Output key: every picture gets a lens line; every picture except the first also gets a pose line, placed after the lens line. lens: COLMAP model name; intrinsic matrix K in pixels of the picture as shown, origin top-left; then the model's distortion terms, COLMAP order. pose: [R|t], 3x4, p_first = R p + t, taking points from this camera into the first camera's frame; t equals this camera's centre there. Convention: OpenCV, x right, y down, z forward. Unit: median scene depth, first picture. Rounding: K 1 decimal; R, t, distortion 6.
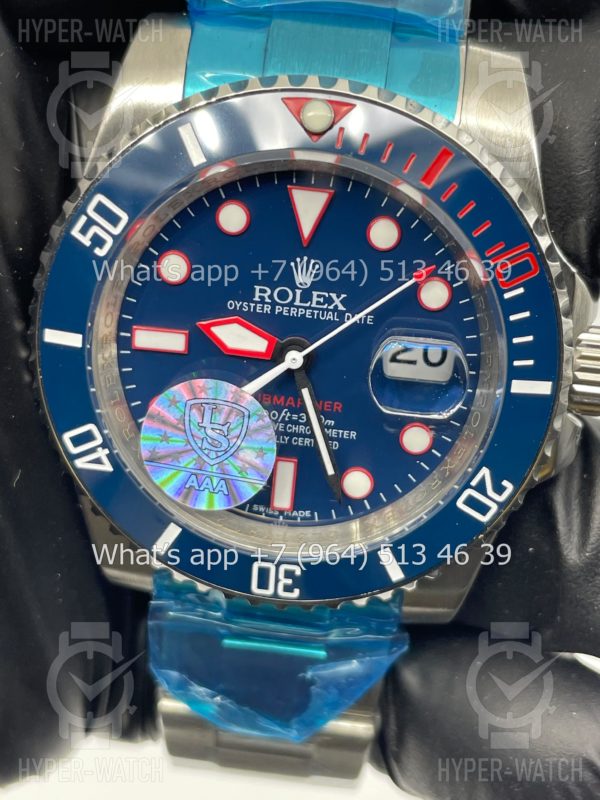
lens RADIAL K [[1252.7, 0, 300.7], [0, 1252.7, 377.6], [0, 0, 1]] dist [0.191286, -0.030728]
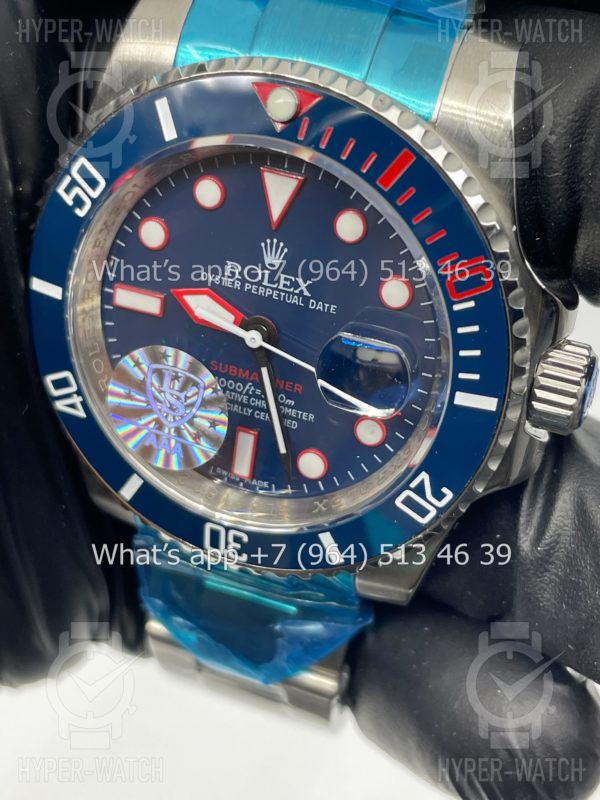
lens RADIAL K [[1252.7, 0, 300.7], [0, 1252.7, 377.6], [0, 0, 1]] dist [0.191286, -0.030728]
pose [[0.964816, 0.141906, -0.221342, 0.257459], [-0.116593, 0.985462, 0.123573, -0.111936], [0.235659, -0.093418, 0.967335, 0.023466]]
